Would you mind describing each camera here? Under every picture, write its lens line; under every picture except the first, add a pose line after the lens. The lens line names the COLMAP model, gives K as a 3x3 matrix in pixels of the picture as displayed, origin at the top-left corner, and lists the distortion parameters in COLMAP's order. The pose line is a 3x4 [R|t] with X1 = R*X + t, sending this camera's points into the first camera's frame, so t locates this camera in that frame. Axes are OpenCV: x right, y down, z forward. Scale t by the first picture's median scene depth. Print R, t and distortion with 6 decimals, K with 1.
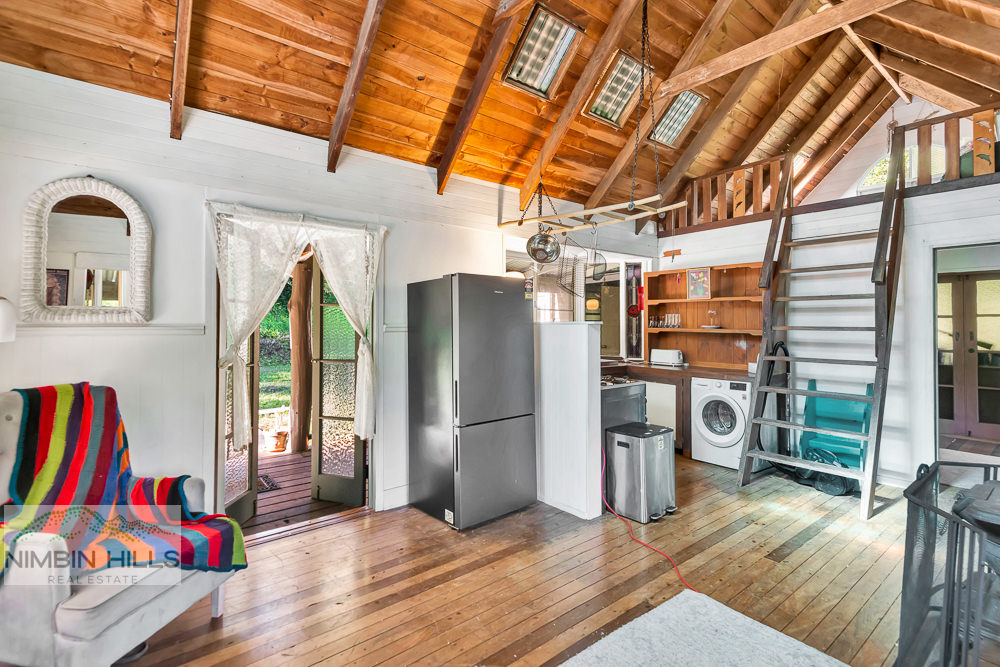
lens RADIAL K [[463.6, 0, 501.8], [0, 463.6, 320.2], [0, 0, 1]] dist [-0.001379, -0.000405]
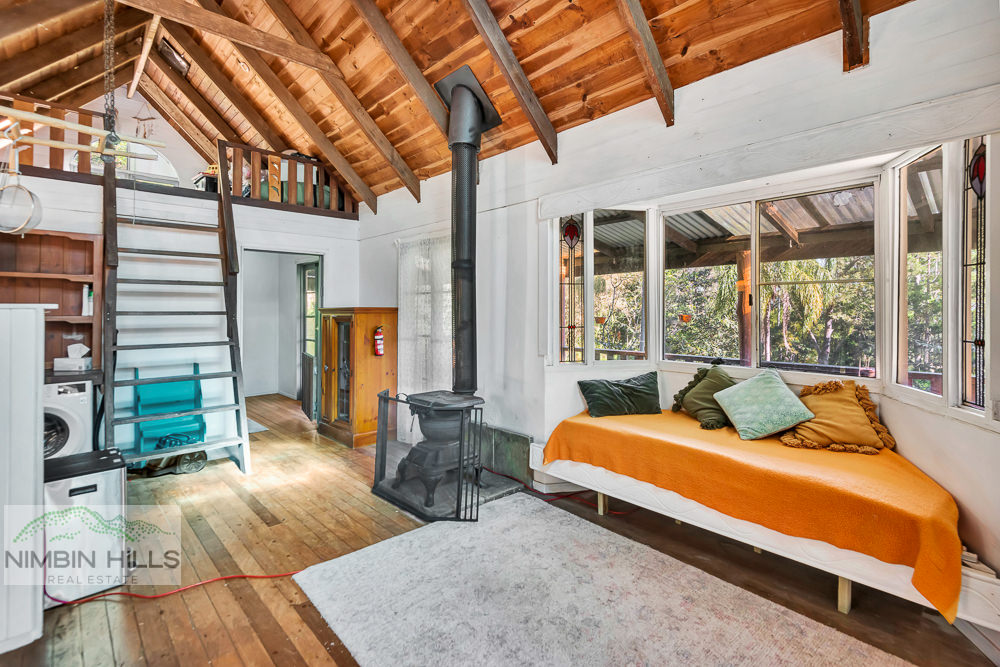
lens RADIAL K [[460.4, 0, 499.9], [0, 460.4, 306.4], [0, 0, 1]] dist [0.018264, -0.000606]
pose [[-0.048916, 0.000554, 0.998803, -0.443006], [-0.003297, 0.999994, -0.000716, 0.002110], [-0.998797, -0.003328, -0.048914, 0.437314]]
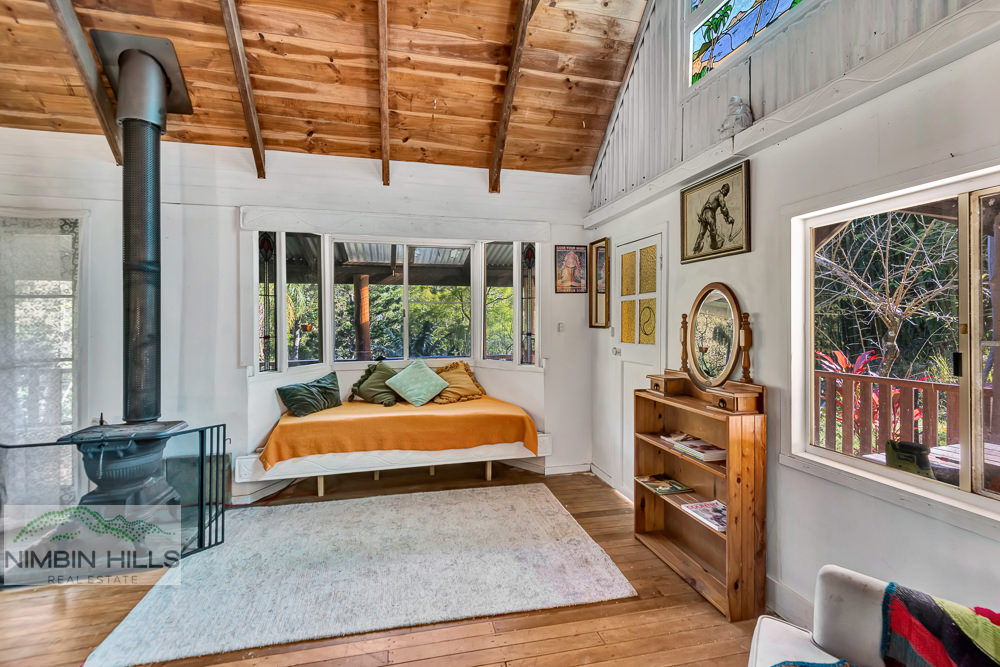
lens RADIAL K [[471.6, 0, 504.7], [0, 471.6, 317.7], [0, 0, 1]] dist [0.039289, -0.028295]
pose [[-0.896193, 0.001001, 0.443663, -0.402740], [-0.000824, 0.999992, -0.003921, 0.005991], [-0.443663, -0.003880, -0.896185, 1.019337]]
